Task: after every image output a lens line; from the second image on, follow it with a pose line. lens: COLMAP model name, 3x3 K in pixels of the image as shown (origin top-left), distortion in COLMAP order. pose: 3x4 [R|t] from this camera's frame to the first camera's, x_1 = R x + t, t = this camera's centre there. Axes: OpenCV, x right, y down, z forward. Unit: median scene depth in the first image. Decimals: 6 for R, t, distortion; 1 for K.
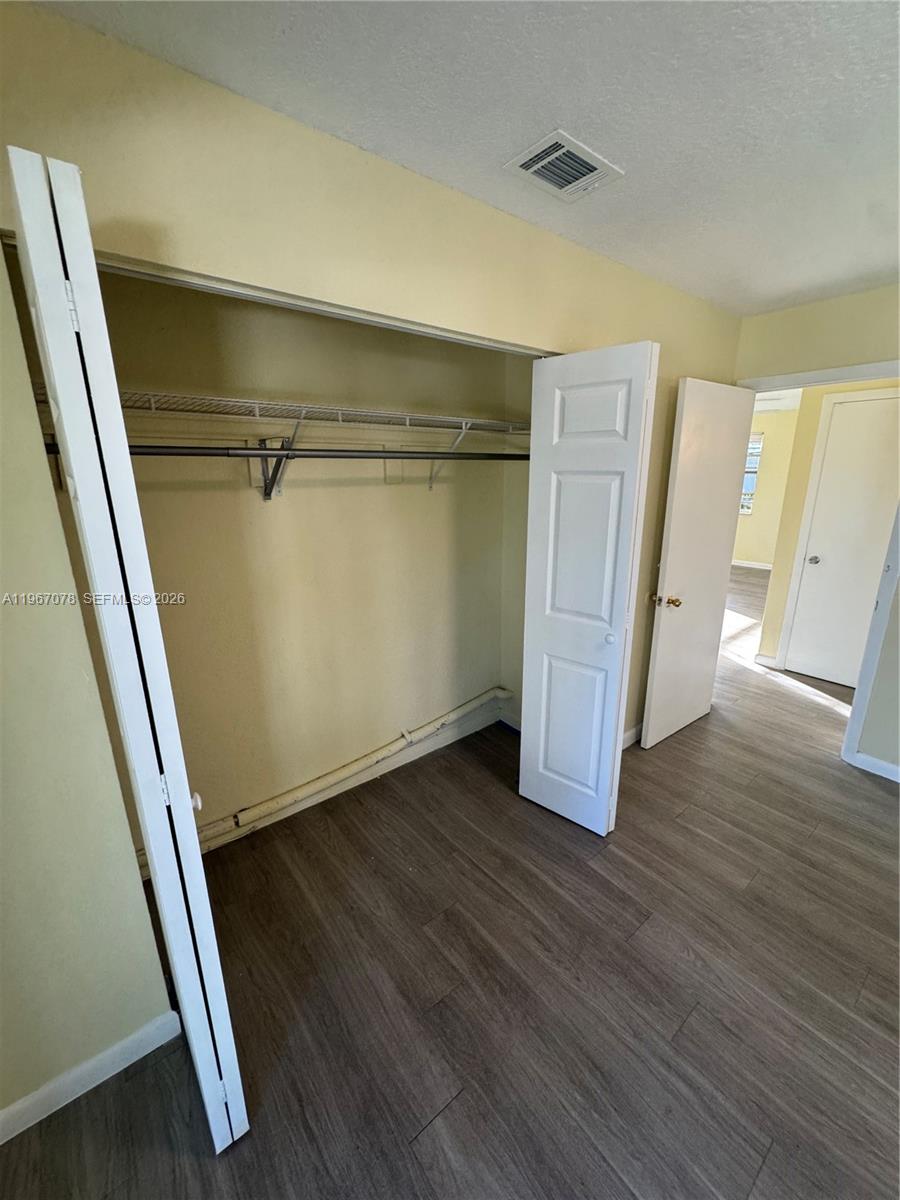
lens RADIAL K [[482.8, 0, 450.0], [0, 482.8, 600.0], [0, 0, 1]] dist [-0.003776, 0.000527]
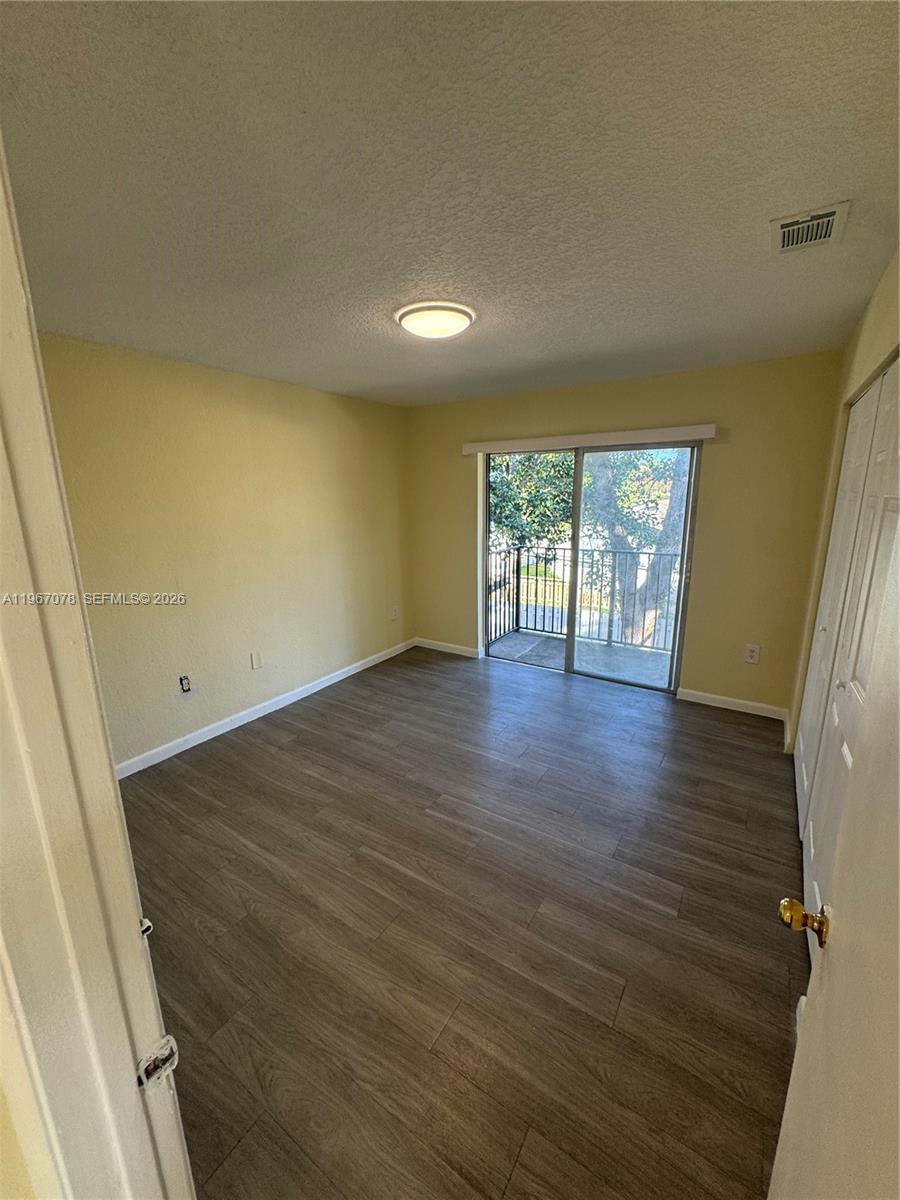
lens RADIAL K [[482.8, 0, 450.0], [0, 482.8, 600.0], [0, 0, 1]] dist [-0.003776, 0.000527]
pose [[-0.952170, 0.090081, -0.291989, 1.047353], [-0.058443, 0.884233, 0.463375, -0.436937], [0.299927, 0.458277, -0.836676, 1.513092]]
